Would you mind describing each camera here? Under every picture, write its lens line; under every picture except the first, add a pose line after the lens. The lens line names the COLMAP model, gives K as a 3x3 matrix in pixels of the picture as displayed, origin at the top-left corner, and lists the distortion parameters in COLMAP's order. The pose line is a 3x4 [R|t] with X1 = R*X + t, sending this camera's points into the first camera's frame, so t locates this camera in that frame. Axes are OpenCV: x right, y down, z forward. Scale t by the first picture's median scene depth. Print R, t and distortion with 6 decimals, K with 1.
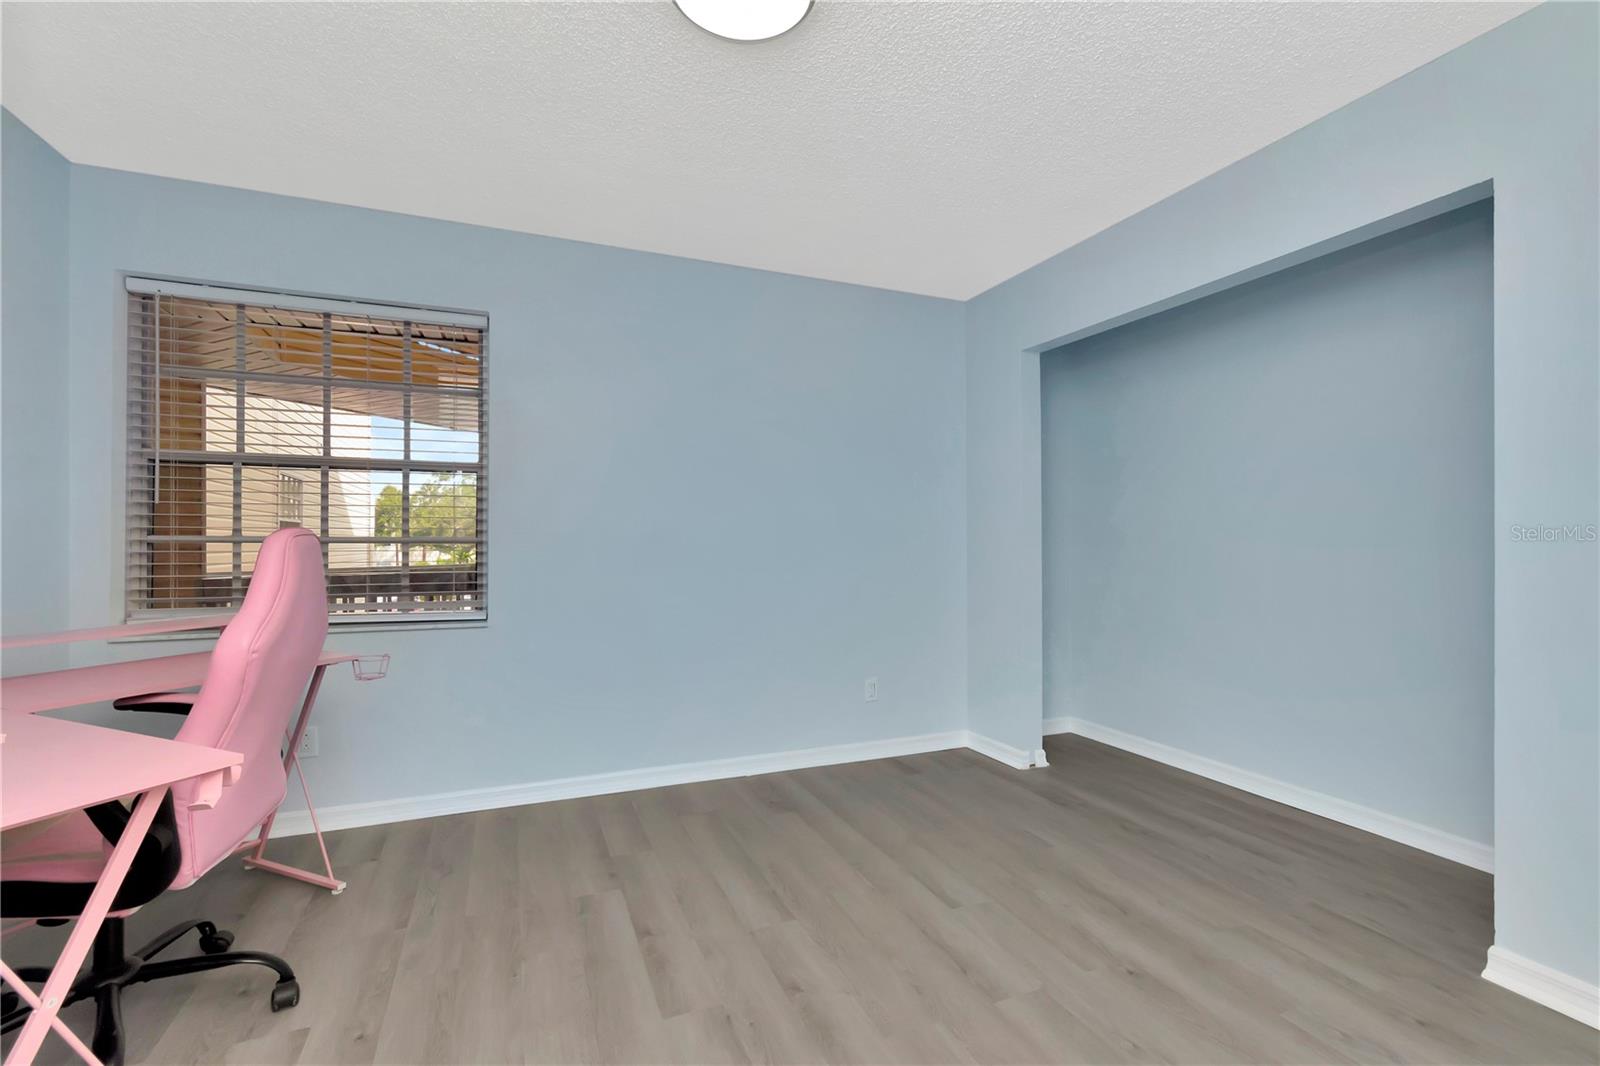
lens RADIAL K [[717.8, 0, 802.9], [0, 717.8, 526.9], [0, 0, 1]] dist [0.001374, -0.002199]
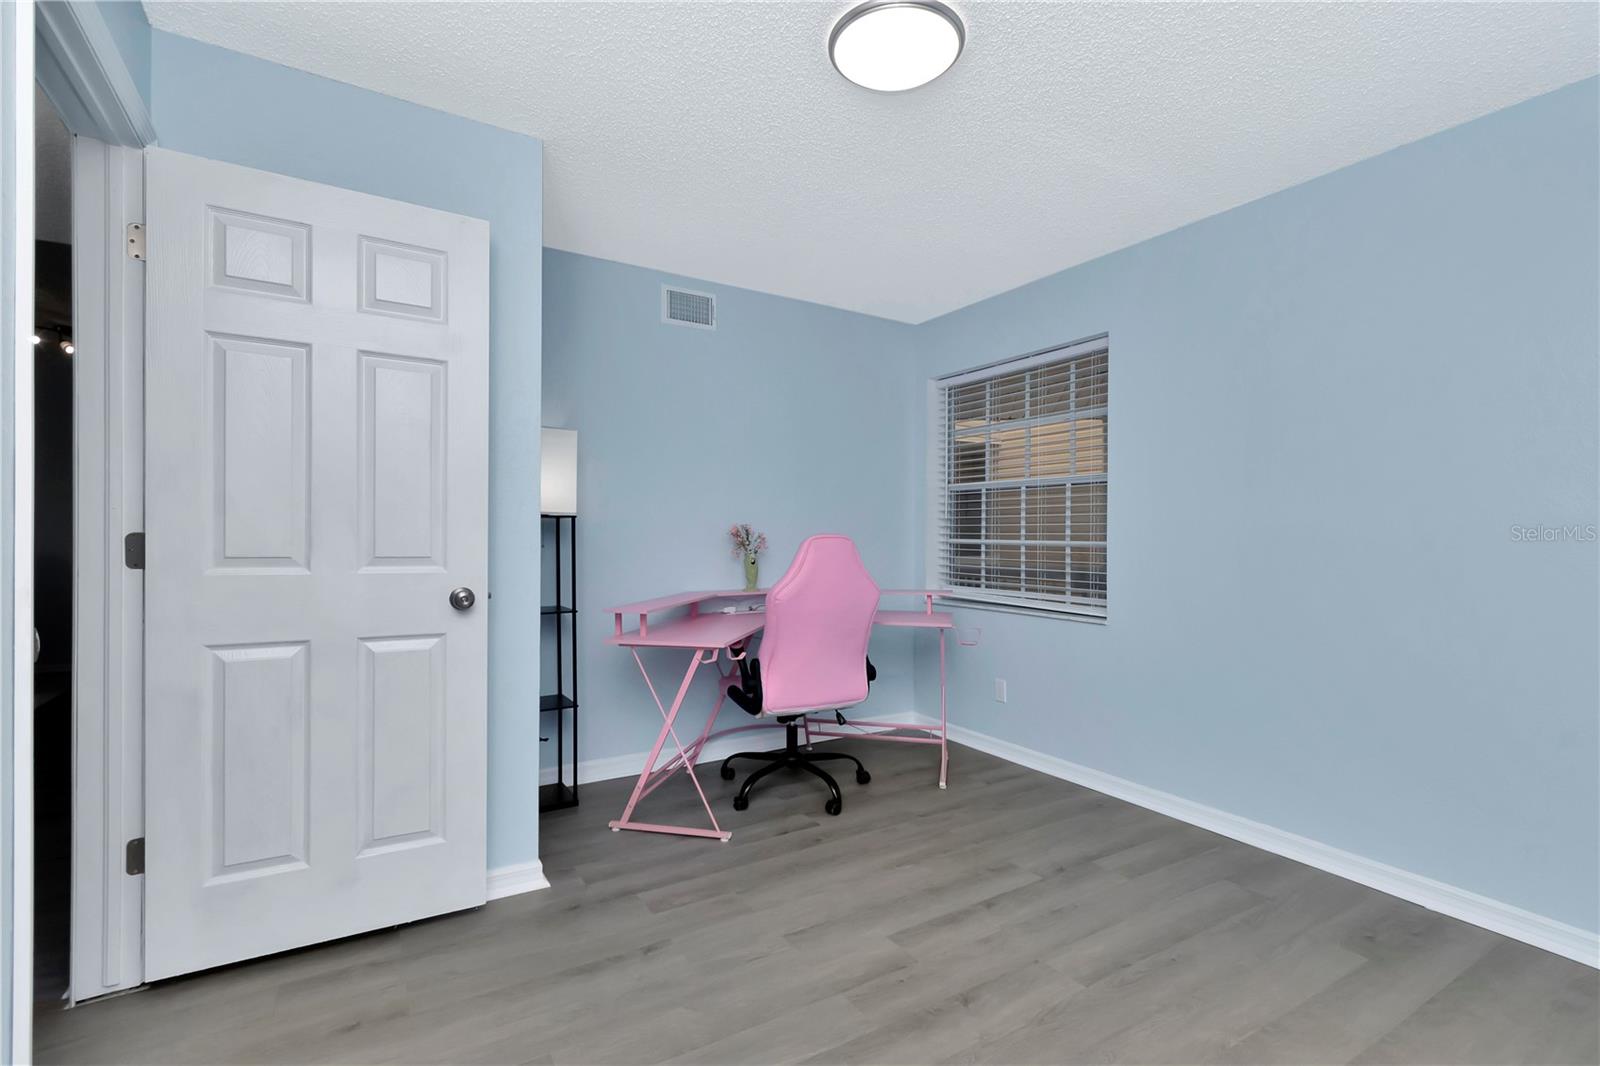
lens RADIAL K [[717.8, 0, 805.9], [0, 717.8, 541.9], [0, 0, 1]] dist [0.001374, -0.002199]
pose [[0.172036, 0.006393, -0.985070, 0.638298], [-0.000128, 0.999979, 0.006468, 0.009182], [0.985091, -0.000987, 0.172033, 0.434548]]
